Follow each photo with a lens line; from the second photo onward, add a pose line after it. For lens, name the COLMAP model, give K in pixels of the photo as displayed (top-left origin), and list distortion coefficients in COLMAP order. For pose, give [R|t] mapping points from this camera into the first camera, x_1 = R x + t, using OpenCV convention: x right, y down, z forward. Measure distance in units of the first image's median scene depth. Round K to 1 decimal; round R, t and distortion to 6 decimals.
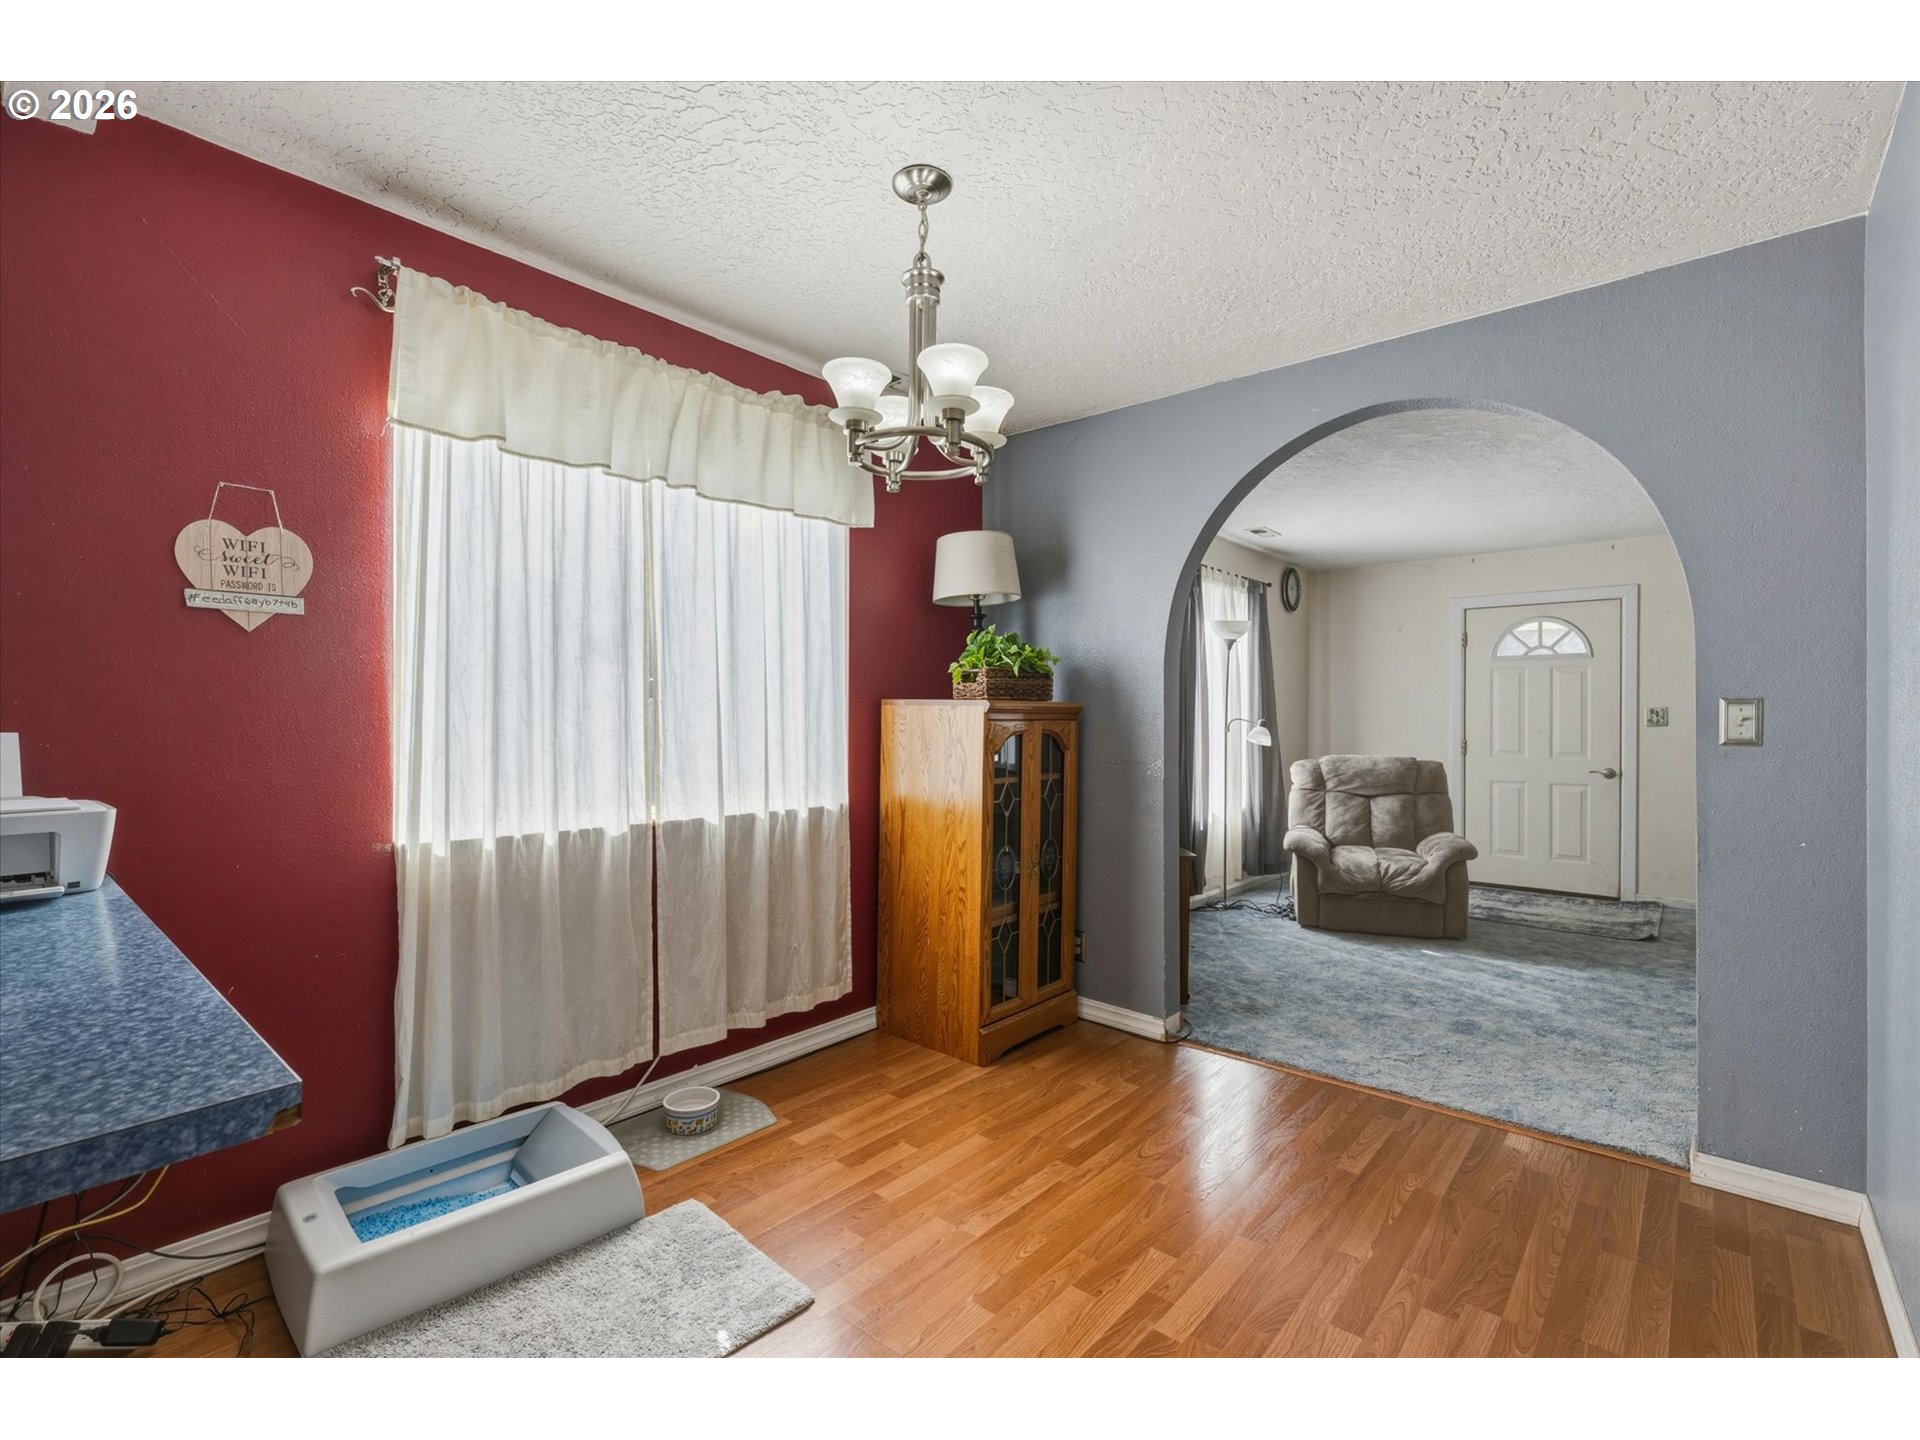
lens RADIAL K [[863.1, 0, 957.0], [0, 863.1, 723.0], [0, 0, 1]] dist [-0.007213, 0.000231]
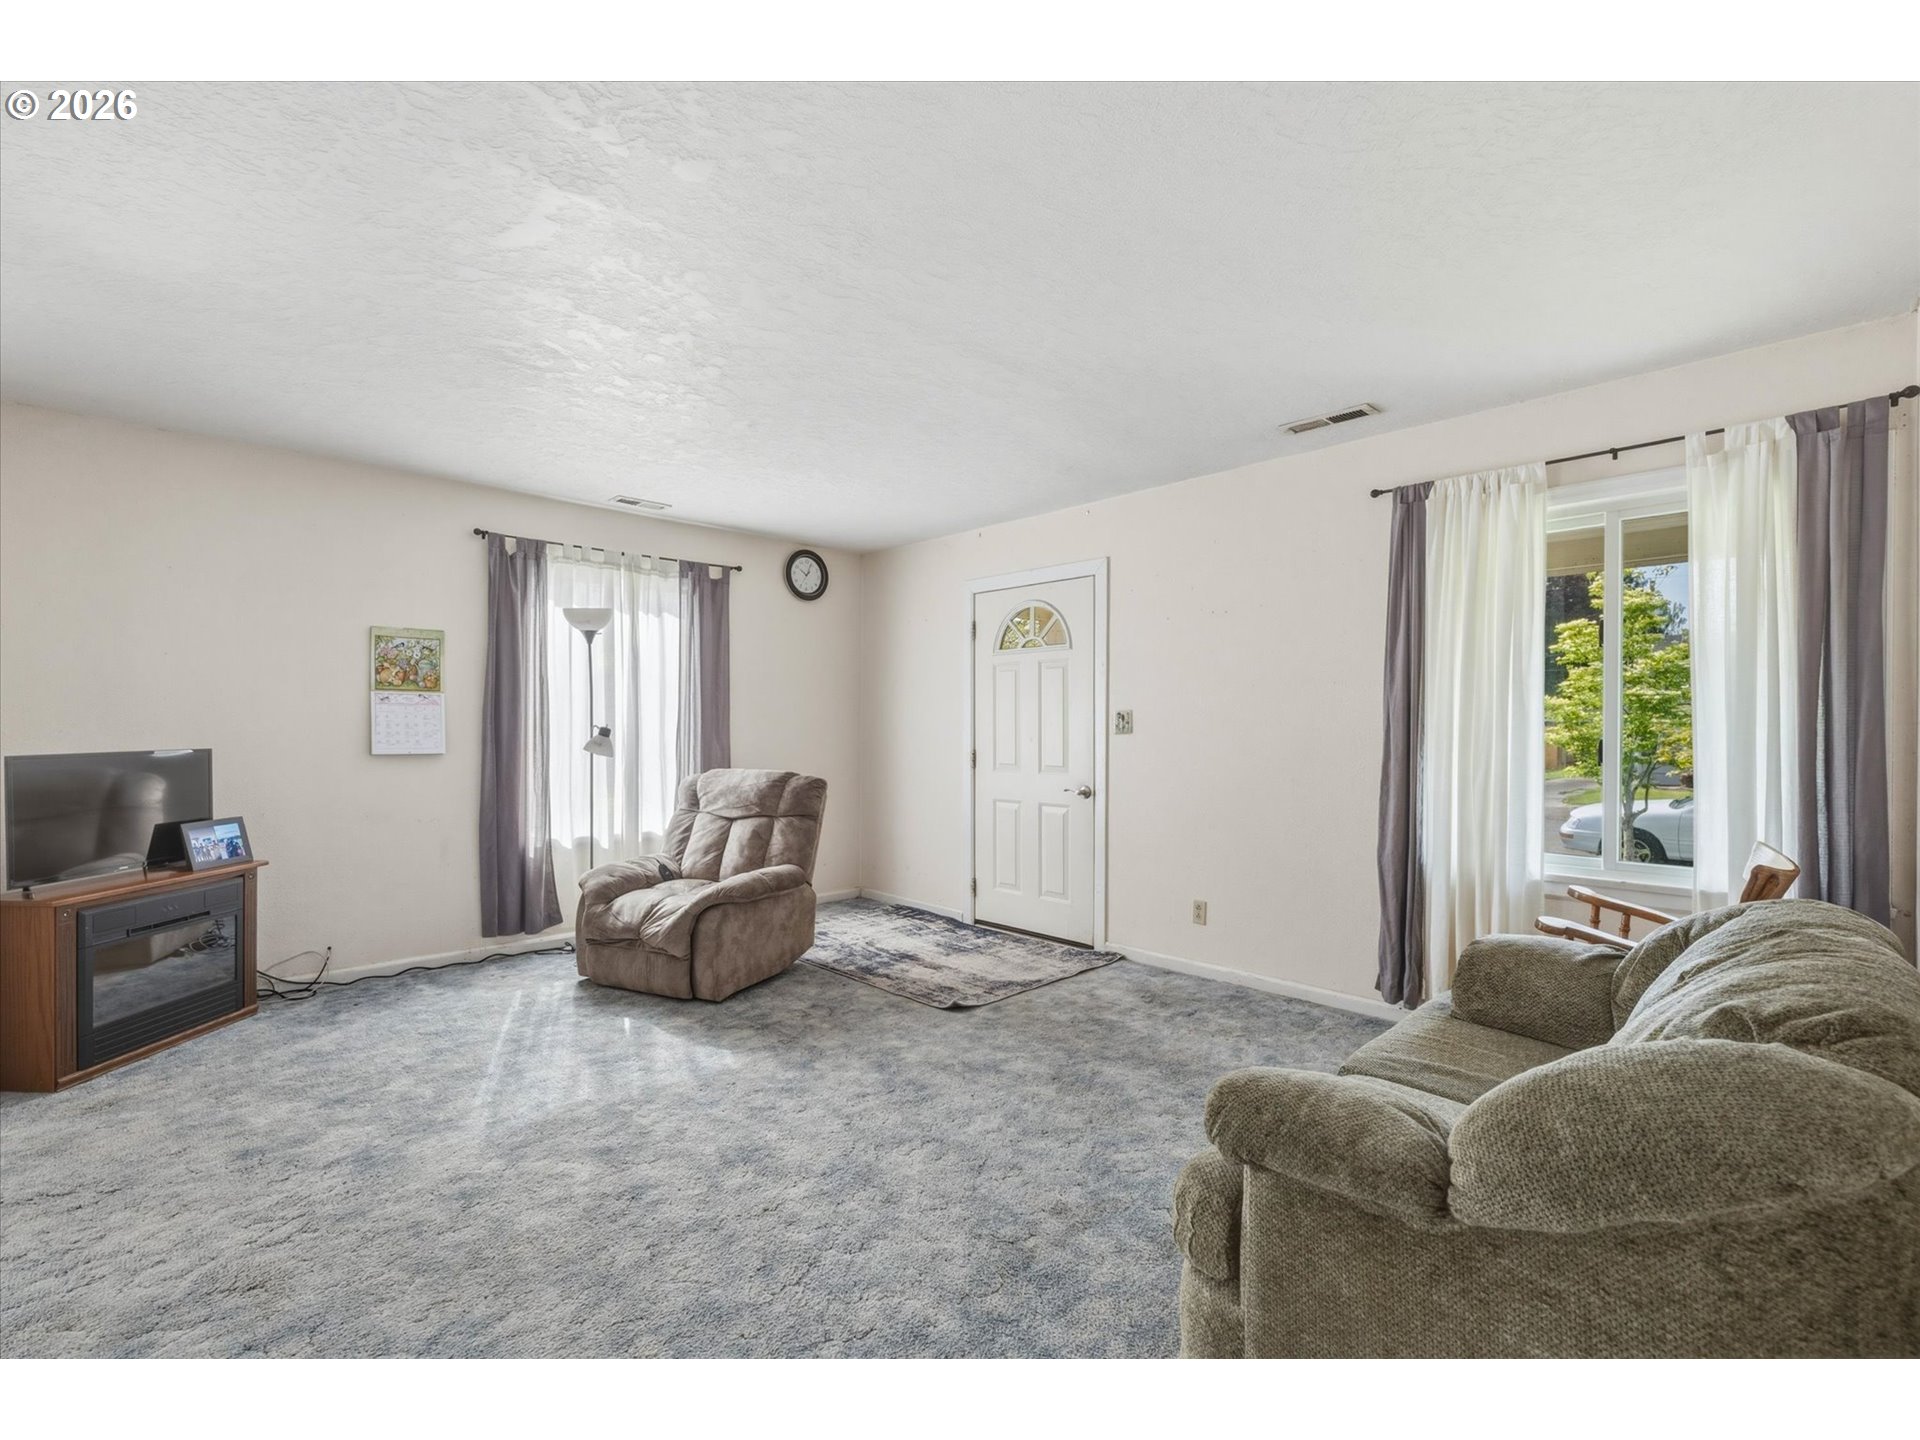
lens RADIAL K [[863.1, 0, 973.2], [0, 863.1, 723.5], [0, 0, 1]] dist [-0.007213, 0.000231]
pose [[0.996504, -0.001498, -0.083531, 1.300365], [0.001690, 0.999996, 0.002230, -0.013761], [0.083527, -0.002364, 0.996503, 0.322036]]
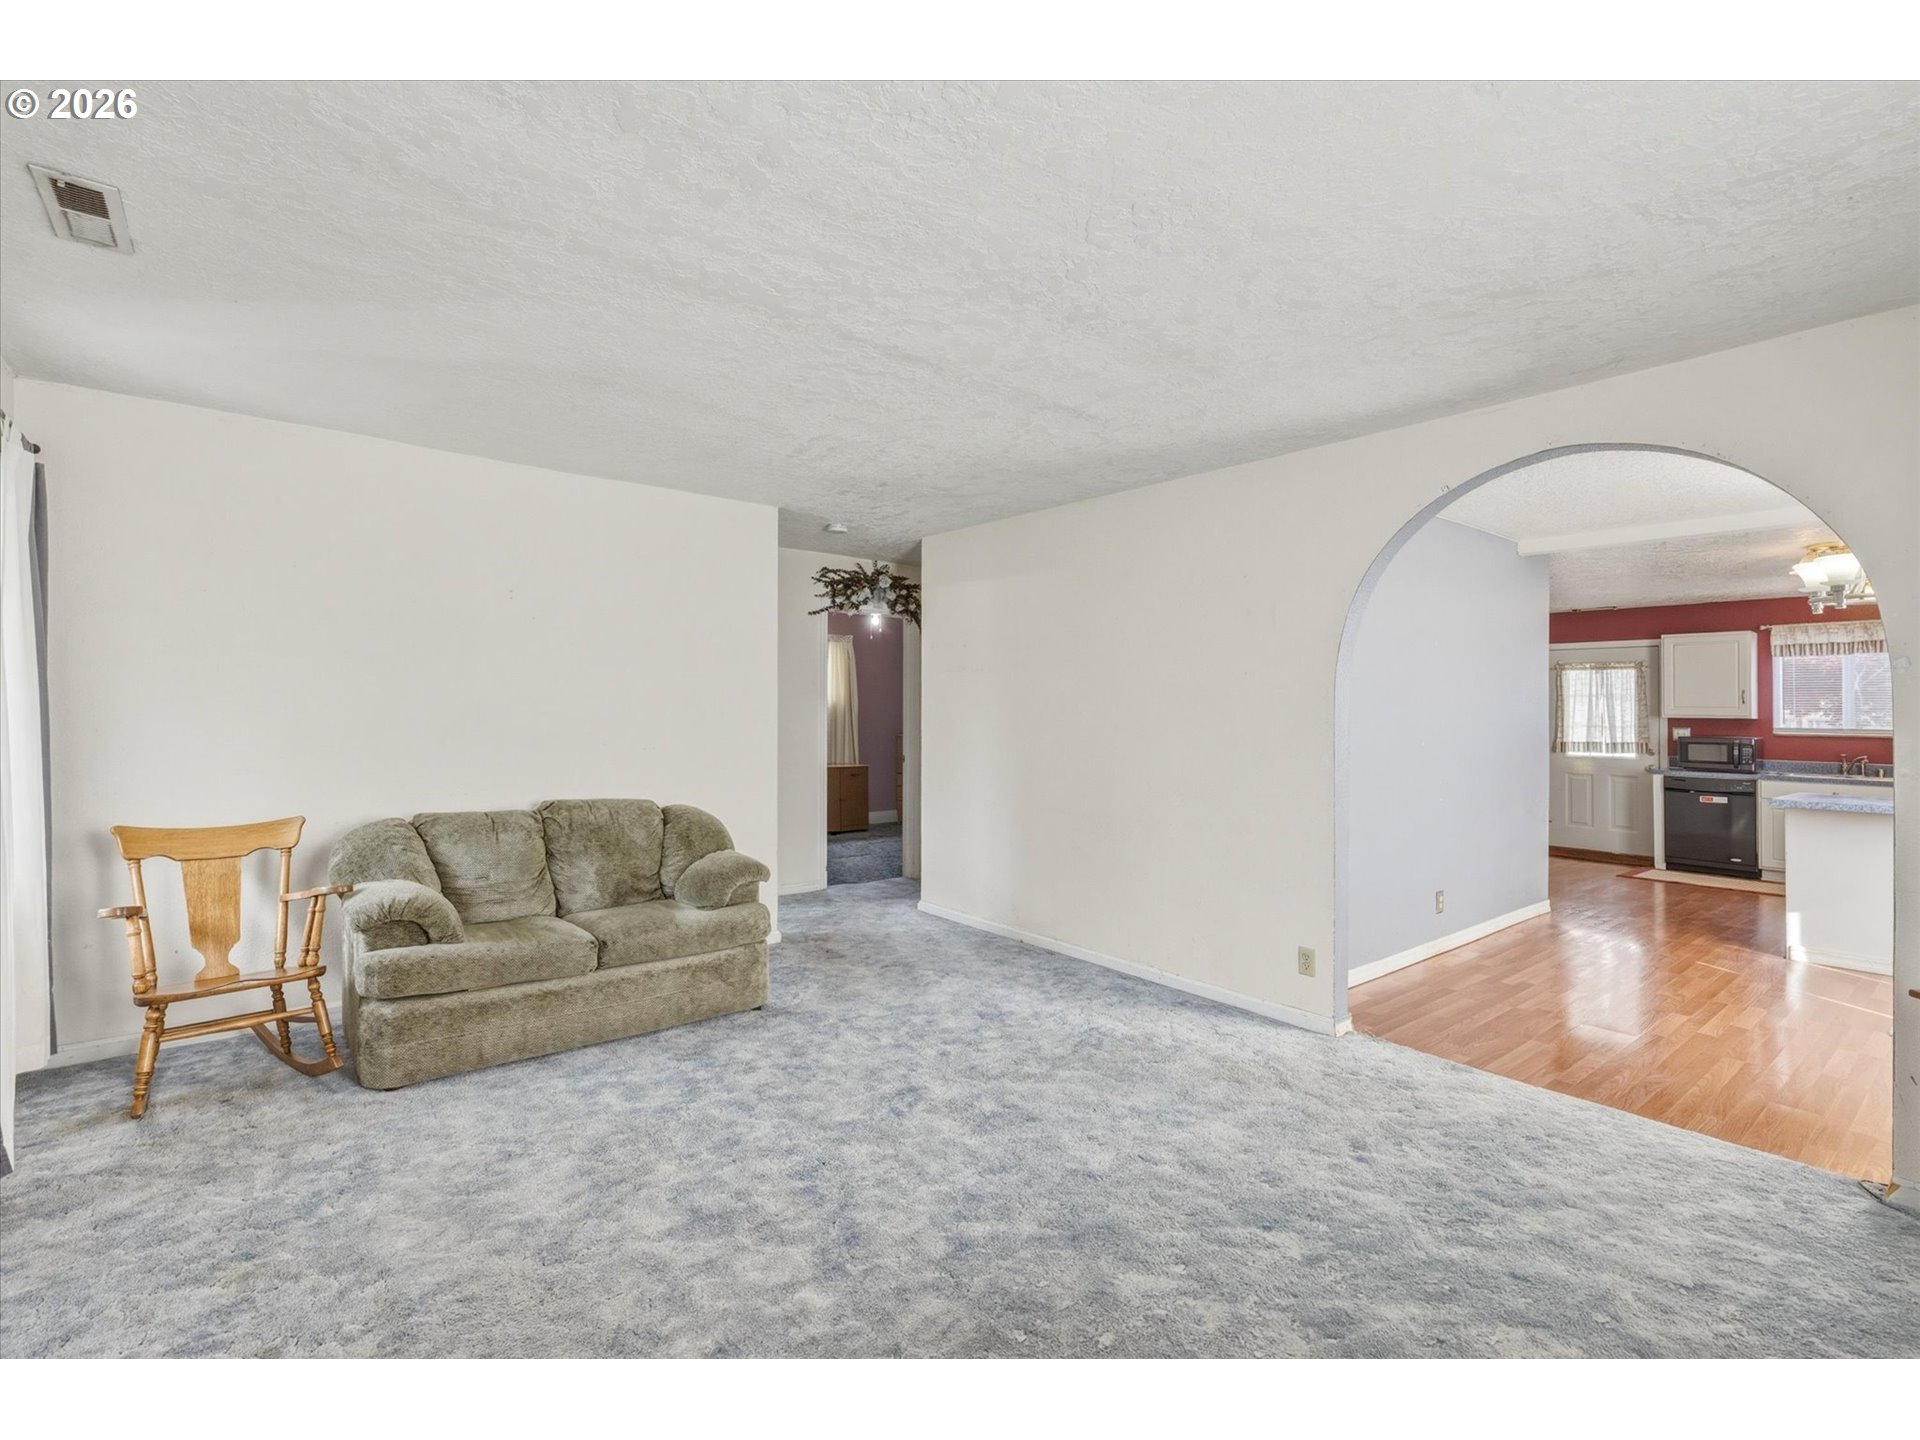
lens RADIAL K [[863.1, 0, 920.8], [0, 863.1, 692.6], [0, 0, 1]] dist [-0.007213, 0.000231]
pose [[-0.979706, -0.010996, 0.200140, 0.935662], [-0.015060, 0.999710, -0.018795, -0.037833], [-0.199875, -0.021428, -0.979587, 1.920097]]
